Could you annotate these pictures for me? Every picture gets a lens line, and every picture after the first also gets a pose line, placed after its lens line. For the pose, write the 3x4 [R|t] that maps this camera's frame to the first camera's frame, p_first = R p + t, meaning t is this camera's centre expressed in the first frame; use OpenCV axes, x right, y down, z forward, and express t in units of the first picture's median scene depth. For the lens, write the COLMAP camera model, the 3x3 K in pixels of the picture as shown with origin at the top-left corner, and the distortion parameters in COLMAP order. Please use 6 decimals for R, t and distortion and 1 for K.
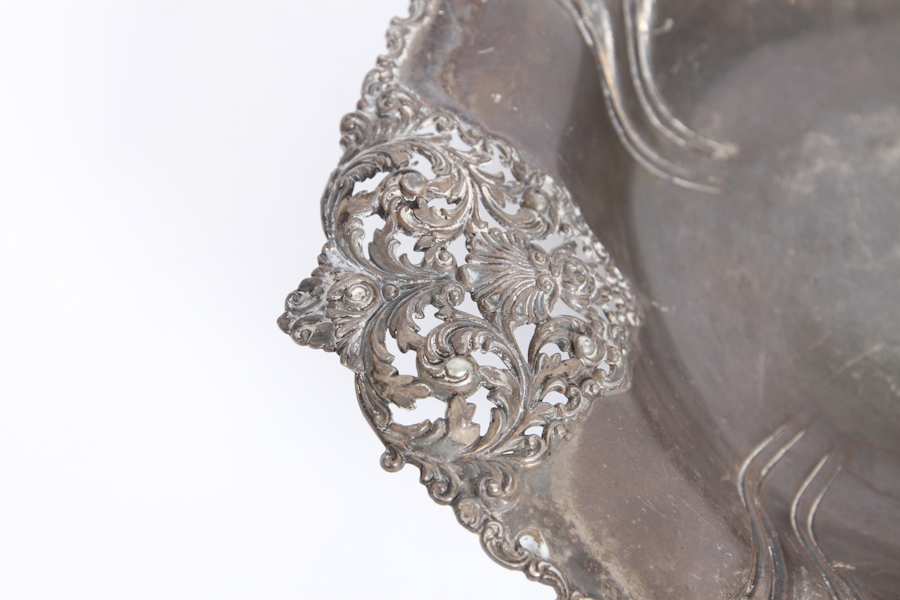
lens RADIAL K [[1354.7, 0, 447.2], [0, 1354.7, 298.6], [0, 0, 1]] dist [0.005711, 0.000000]
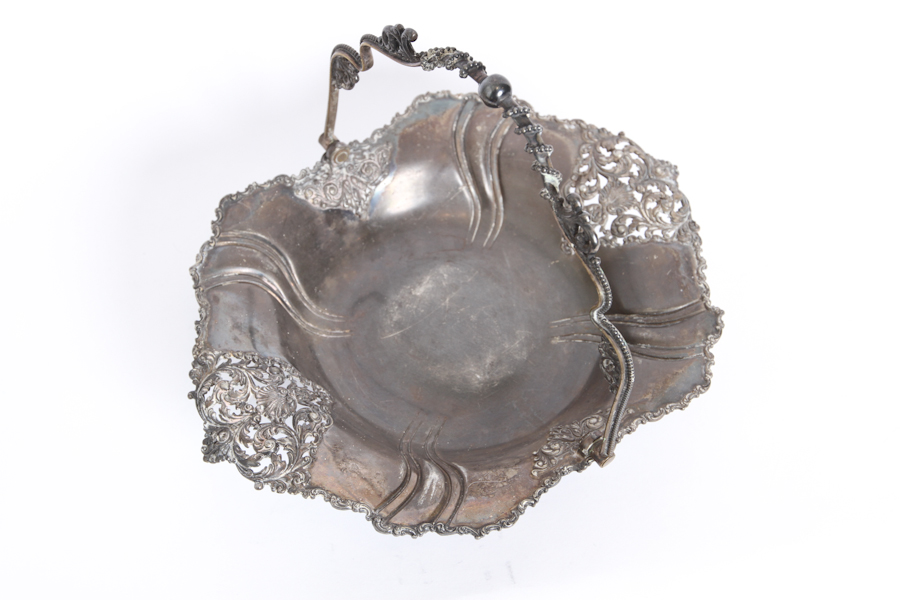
lens RADIAL K [[1354.7, 0, 451.4], [0, 1354.7, 300.3], [0, 0, 1]] dist [0.005711, 0.000000]
pose [[-0.898047, 0.243705, -0.366223, 1.304247], [-0.439887, -0.491348, 0.751716, -1.890036], [0.003254, 0.836173, 0.548456, -0.337302]]
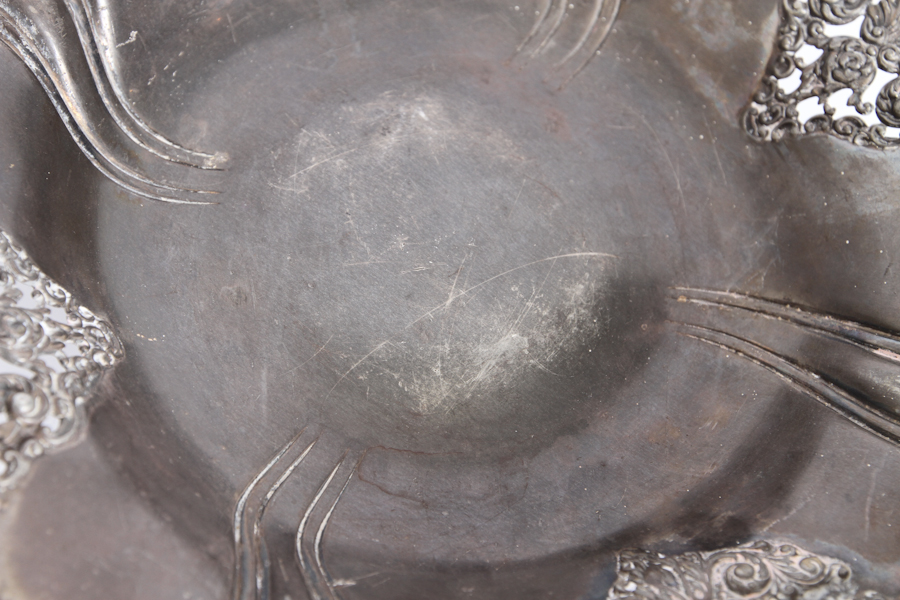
lens RADIAL K [[1354.7, 0, 449.4], [0, 1354.7, 300.2], [0, 0, 1]] dist [0.005711, 0.000000]
pose [[0.976990, -0.144786, 0.156612, 0.224027], [0.140915, 0.989381, 0.035599, -0.024407], [-0.160103, -0.012711, 0.987018, 0.031848]]
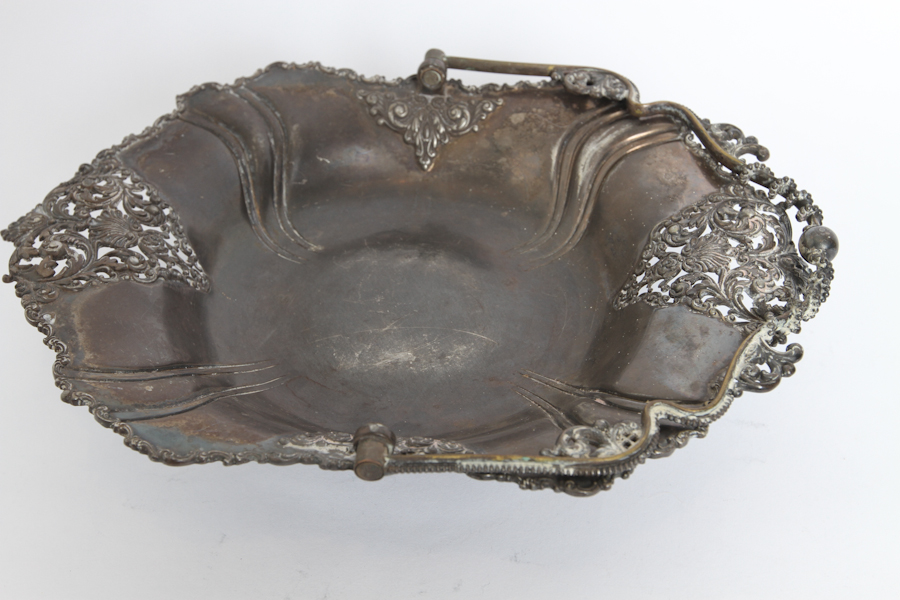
lens RADIAL K [[1354.7, 0, 451.3], [0, 1354.7, 299.4], [0, 0, 1]] dist [0.005711, 0.000000]
pose [[0.946375, 0.116879, -0.301187, 0.997618], [-0.234544, 0.889689, -0.391718, 0.654030], [0.222179, 0.441353, 0.869393, -0.494466]]
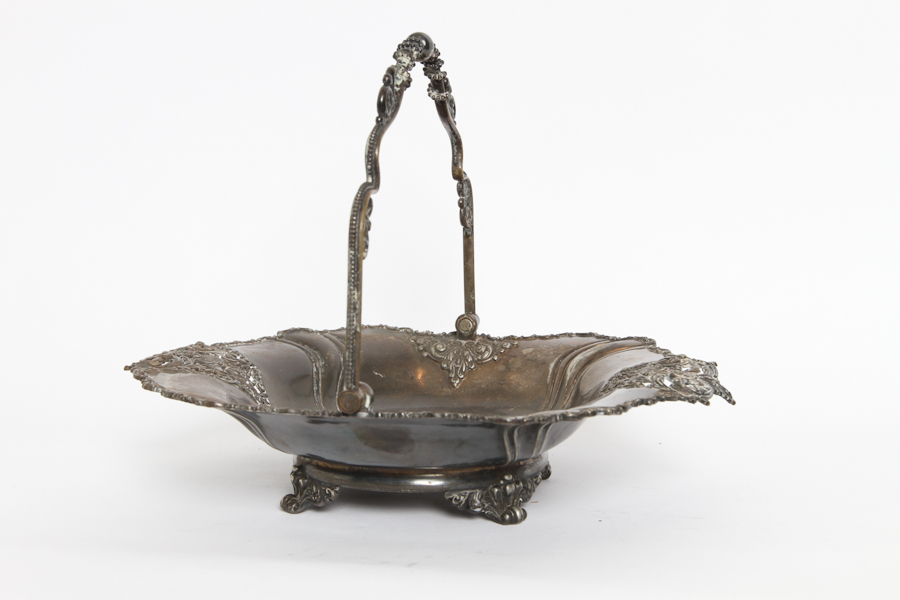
lens RADIAL K [[1329.3, 0, 448.5], [0, 1329.3, 300.2], [0, 0, 1]] dist [-0.012327, 0.000000]
pose [[0.886870, -0.061212, -0.457946, 1.500756], [-0.366916, 0.509042, -0.778620, 1.610374], [0.280775, 0.858562, 0.428994, -0.083716]]
